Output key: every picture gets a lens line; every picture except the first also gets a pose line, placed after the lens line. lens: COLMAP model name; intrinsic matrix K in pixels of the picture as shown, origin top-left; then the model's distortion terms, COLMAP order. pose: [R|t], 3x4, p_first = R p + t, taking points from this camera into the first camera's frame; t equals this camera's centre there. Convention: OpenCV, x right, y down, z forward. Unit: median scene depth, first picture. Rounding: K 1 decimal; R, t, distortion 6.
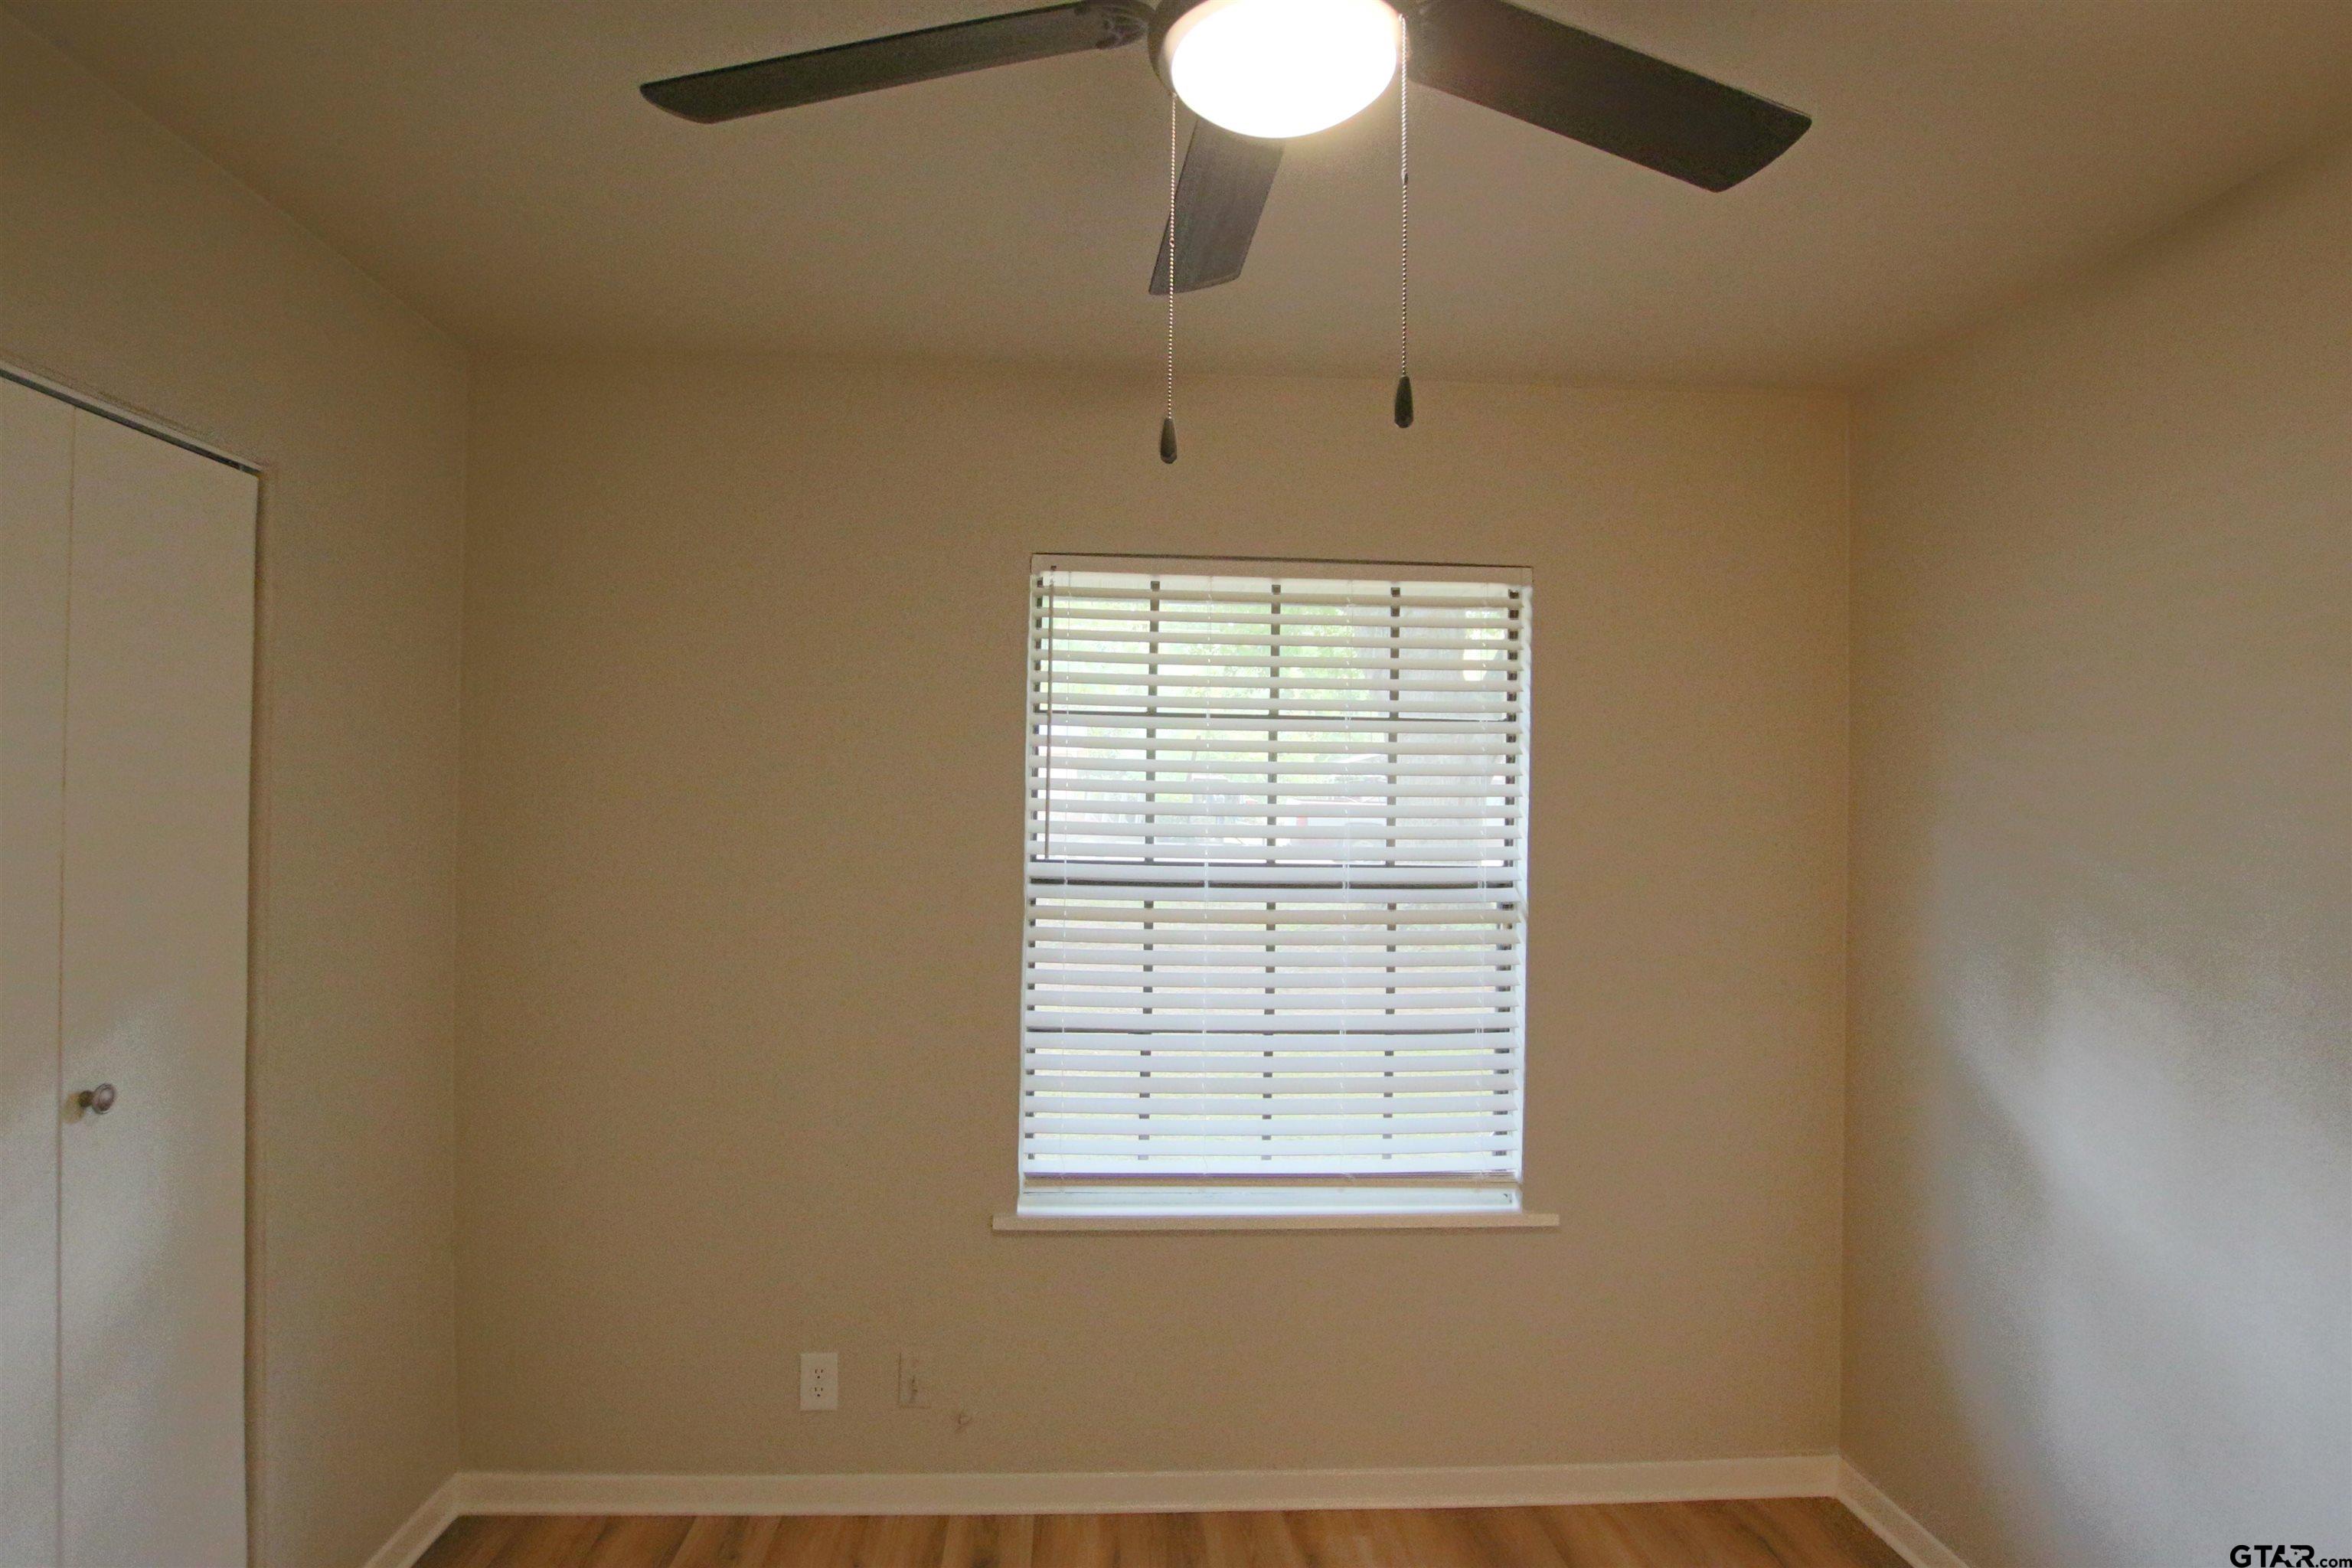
lens RADIAL K [[1263.3, 0, 1161.1], [0, 1263.3, 799.7], [0, 0, 1]] dist [-0.031166, 0.001338]
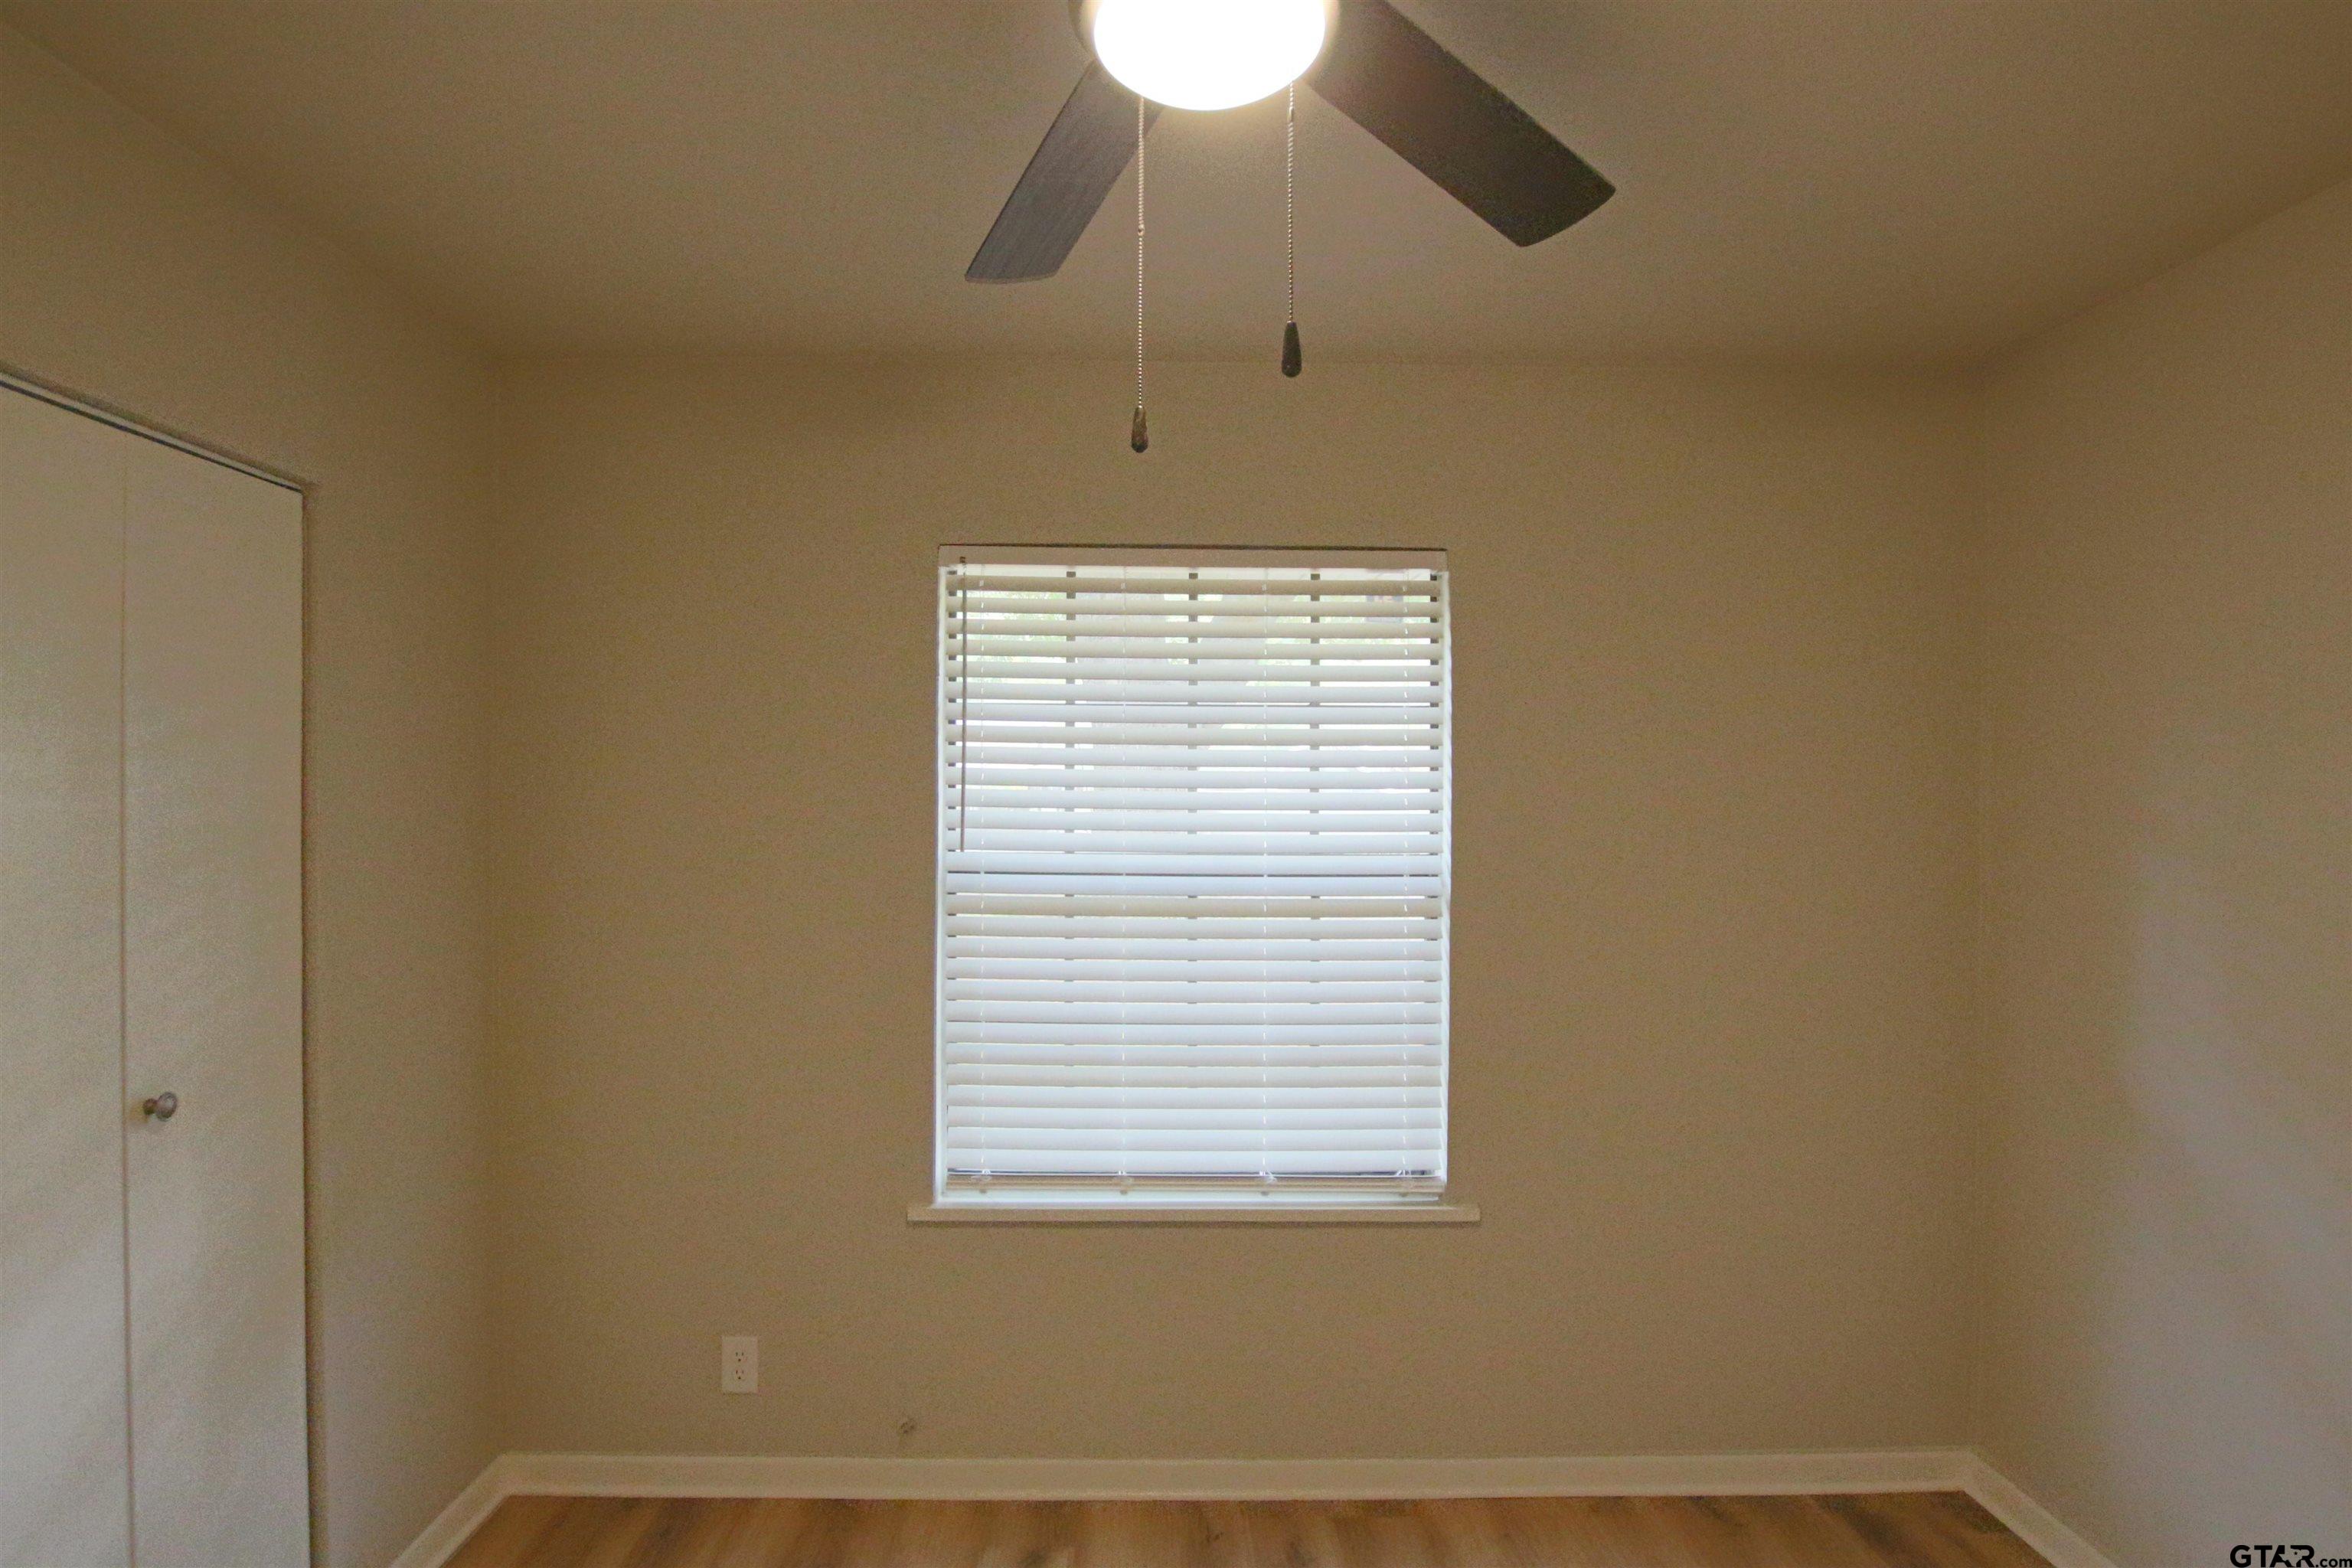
lens RADIAL K [[1275.6, 0, 1178.5], [0, 1275.6, 782.6], [0, 0, 1]] dist [-0.143072, 0.138627]
pose [[0.998963, -0.011126, -0.044160, 0.124863], [0.010764, 0.999907, -0.008421, 0.002358], [0.044249, 0.007937, 0.998989, 0.007419]]
